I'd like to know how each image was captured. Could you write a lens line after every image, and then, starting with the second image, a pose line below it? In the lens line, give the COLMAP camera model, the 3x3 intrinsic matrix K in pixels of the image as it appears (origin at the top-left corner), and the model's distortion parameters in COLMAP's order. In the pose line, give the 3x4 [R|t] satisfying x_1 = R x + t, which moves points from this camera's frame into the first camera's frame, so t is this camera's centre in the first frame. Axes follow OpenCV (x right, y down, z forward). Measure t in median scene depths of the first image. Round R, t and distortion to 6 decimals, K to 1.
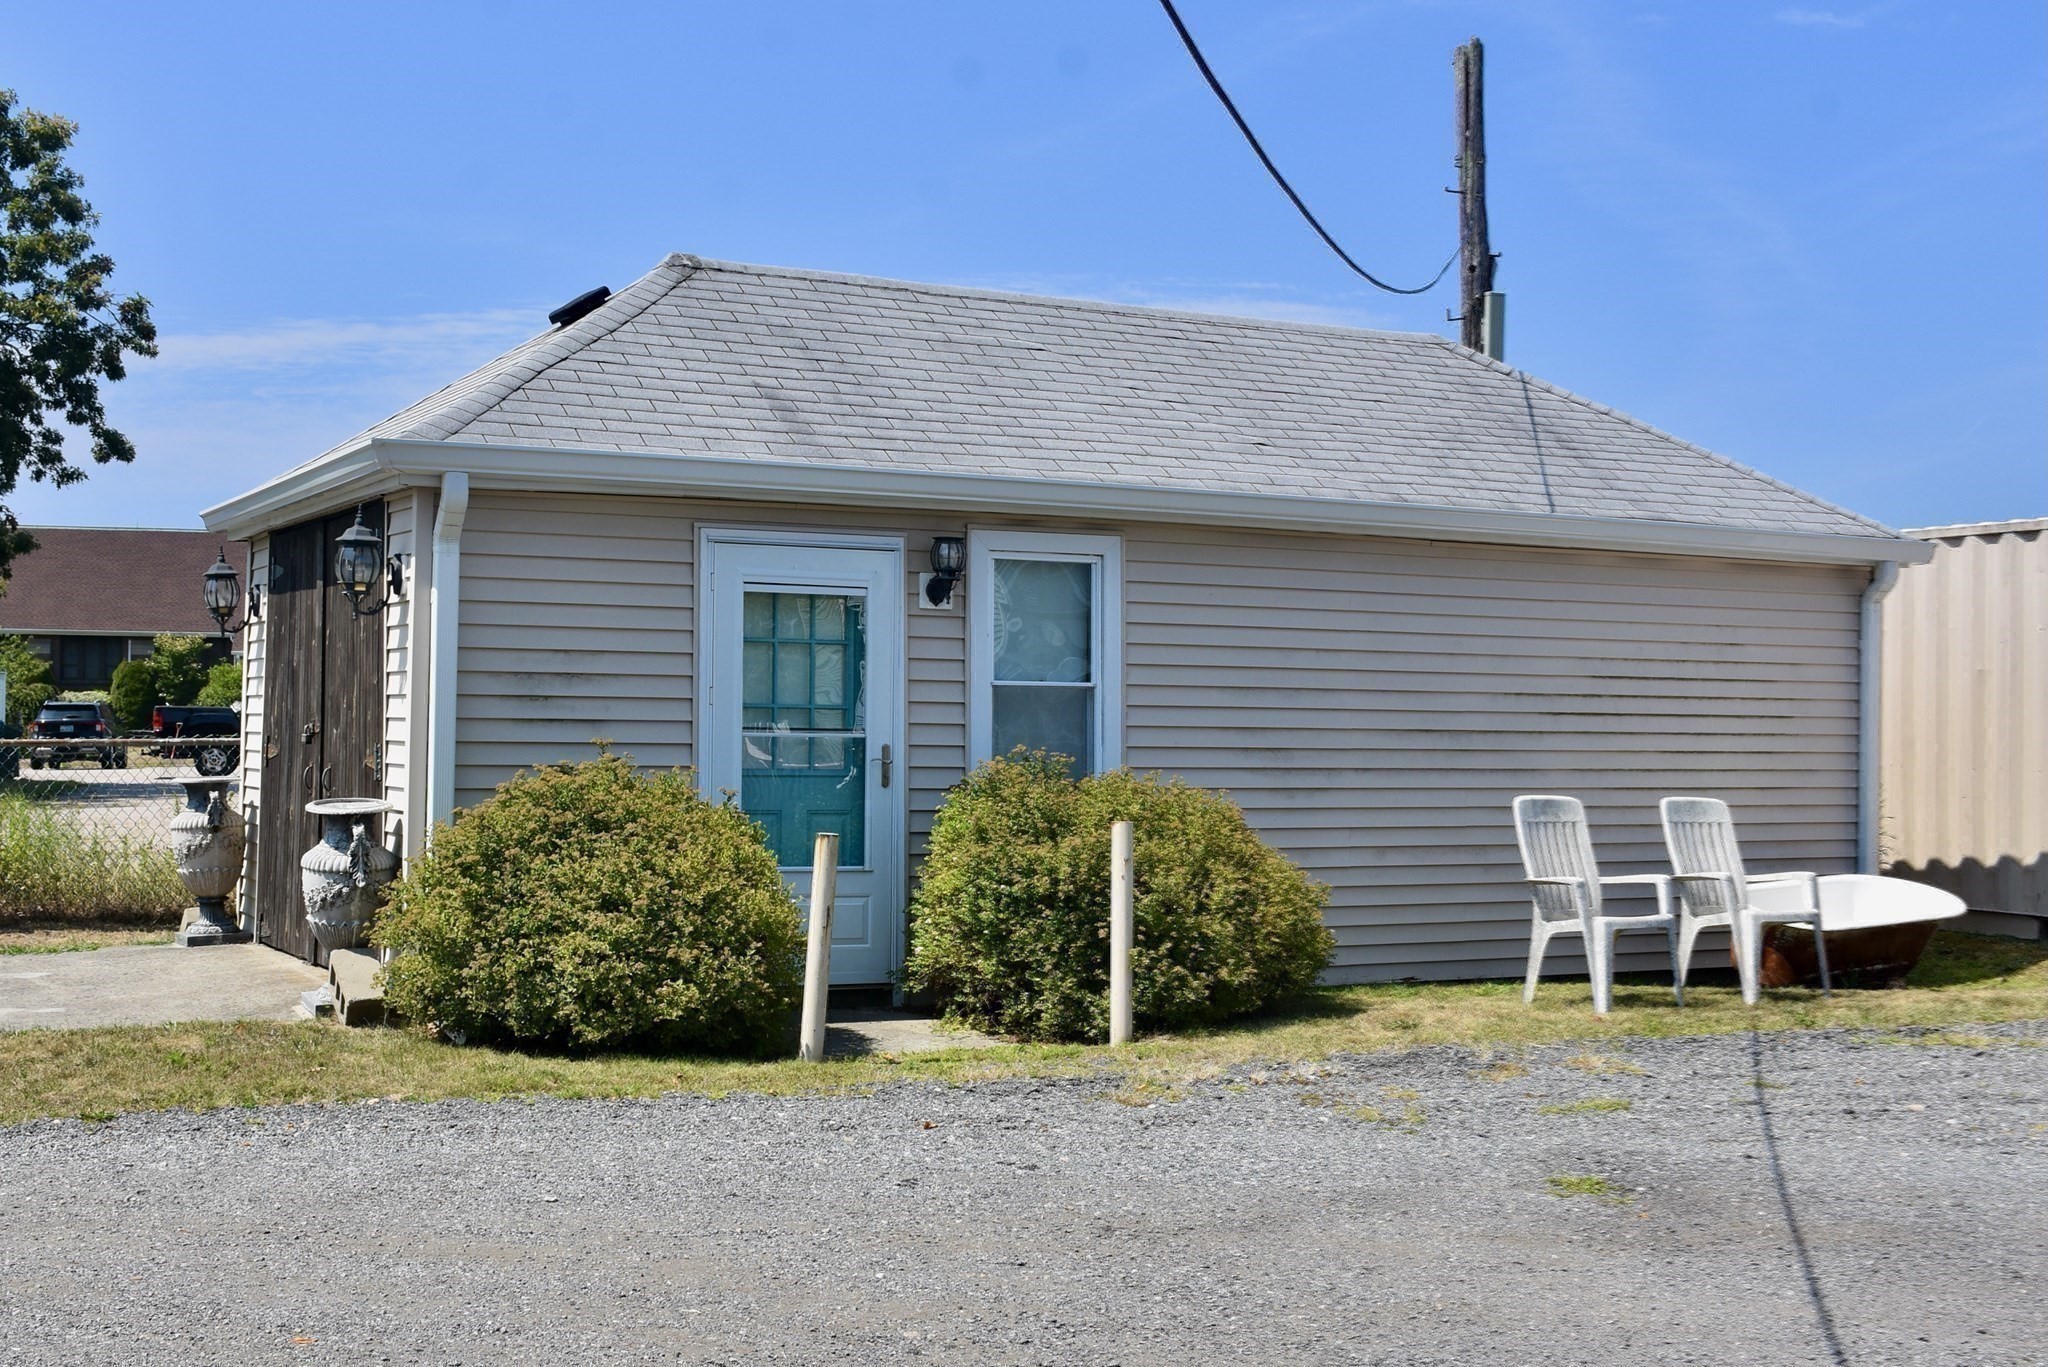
lens RADIAL K [[2407.5, 0, 1024.0], [0, 2407.5, 683.5], [0, 0, 1]] dist [-0.002804, 0.020183]
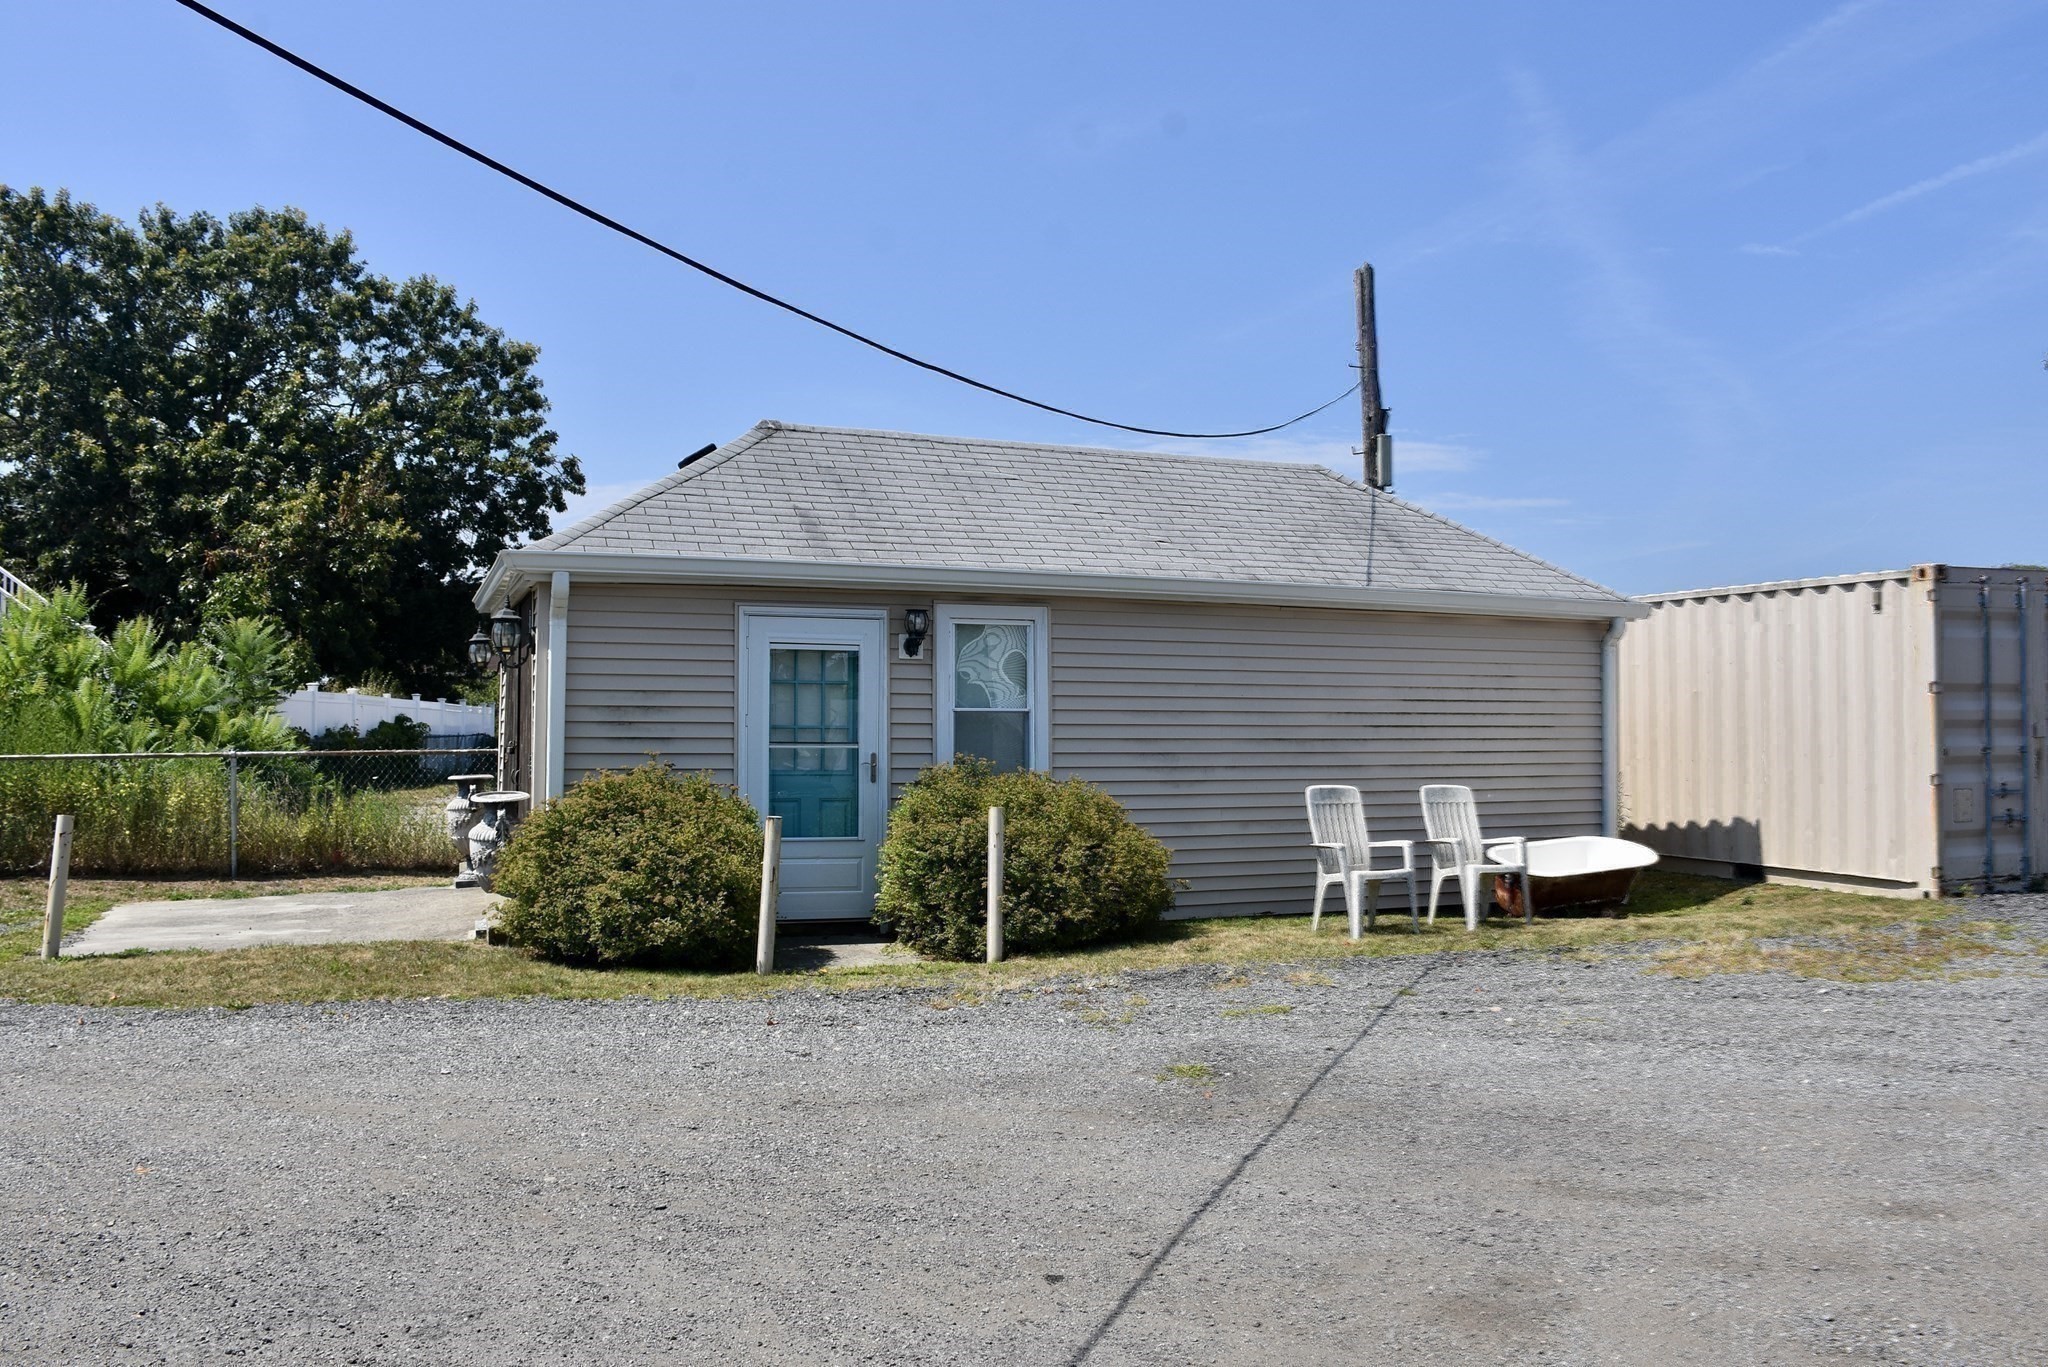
lens RADIAL K [[1629.5, 0, 1024.0], [0, 1629.5, 683.5], [0, 0, 1]] dist [-0.124623, -0.000659]
pose [[0.996952, -0.010944, -0.077246, 0.110882], [0.009882, 0.999851, -0.014122, -0.001814], [0.077389, 0.013315, 0.996912, 0.029712]]
